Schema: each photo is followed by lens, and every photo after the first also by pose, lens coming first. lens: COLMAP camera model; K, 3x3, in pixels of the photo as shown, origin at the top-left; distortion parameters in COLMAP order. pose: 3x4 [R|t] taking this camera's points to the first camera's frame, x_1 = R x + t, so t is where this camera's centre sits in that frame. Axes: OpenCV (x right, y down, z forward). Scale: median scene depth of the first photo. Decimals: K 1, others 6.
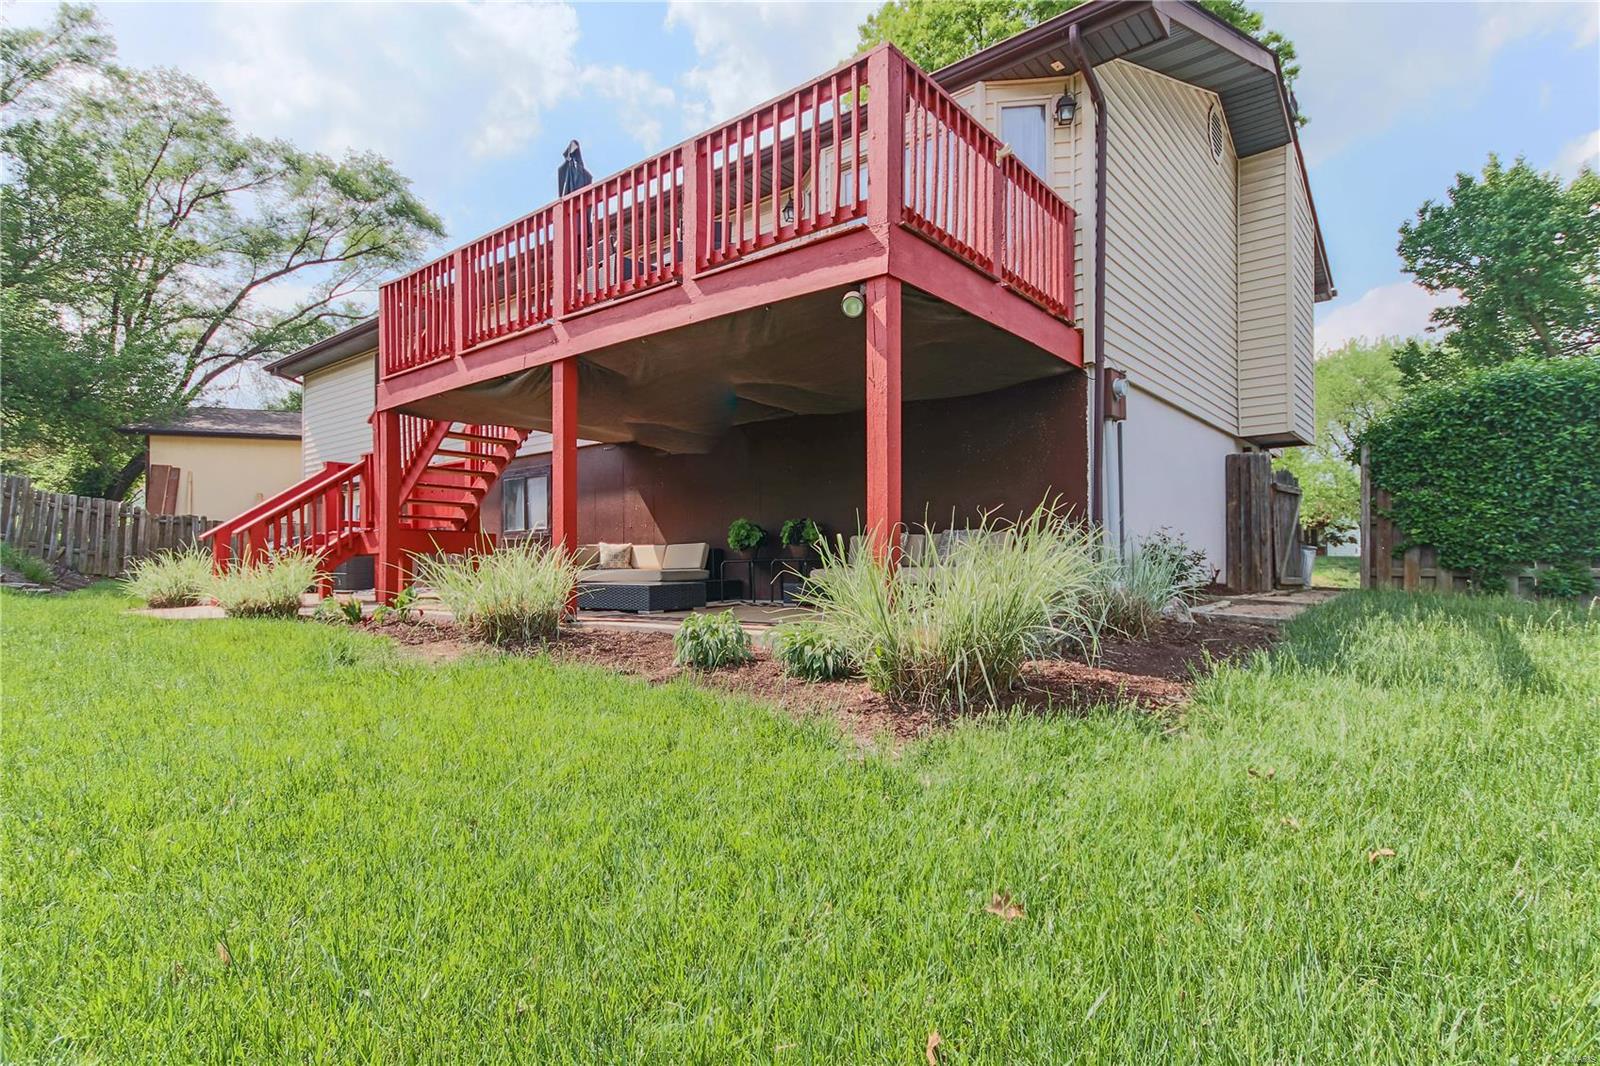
lens RADIAL K [[768.8, 0, 803.5], [0, 768.8, 559.9], [0, 0, 1]] dist [0.002522, 0.000449]
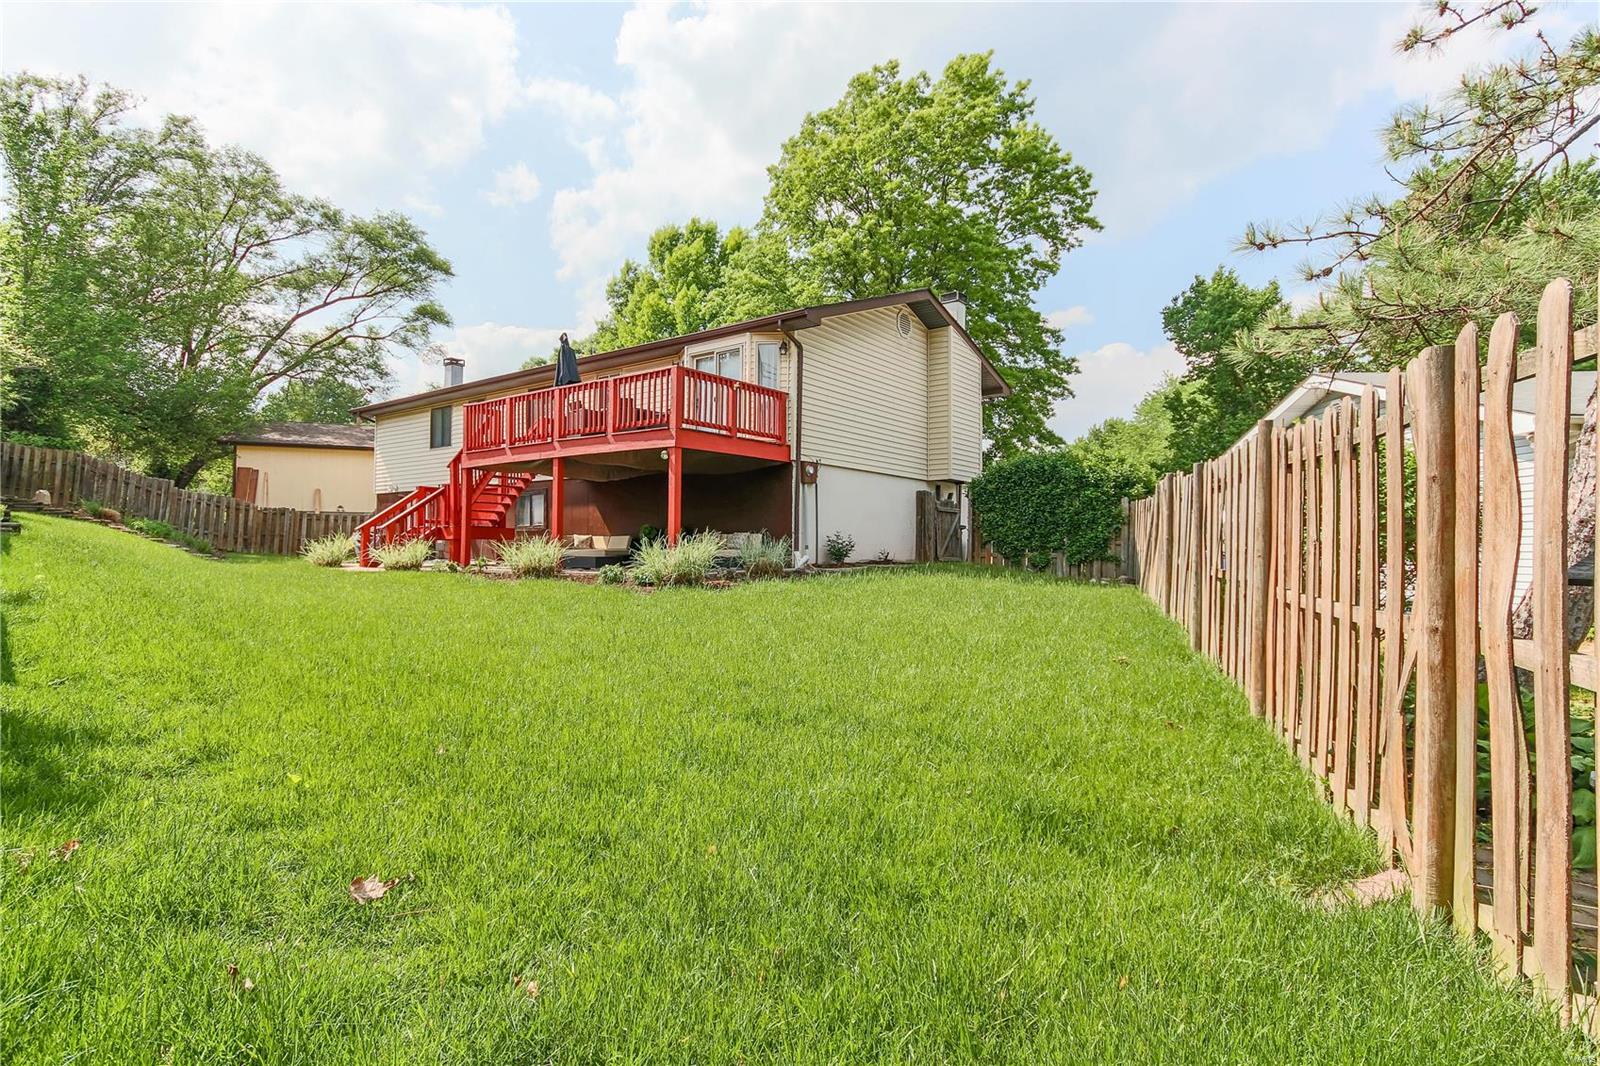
lens RADIAL K [[734.2, 0, 792.8], [0, 734.2, 534.8], [0, 0, 1]] dist [0.014185, -0.000088]
pose [[0.999600, 0.013112, 0.025051, 0.207800], [-0.012797, 0.999837, -0.012711, -0.006264], [-0.025213, 0.012385, 0.999605, -0.747067]]
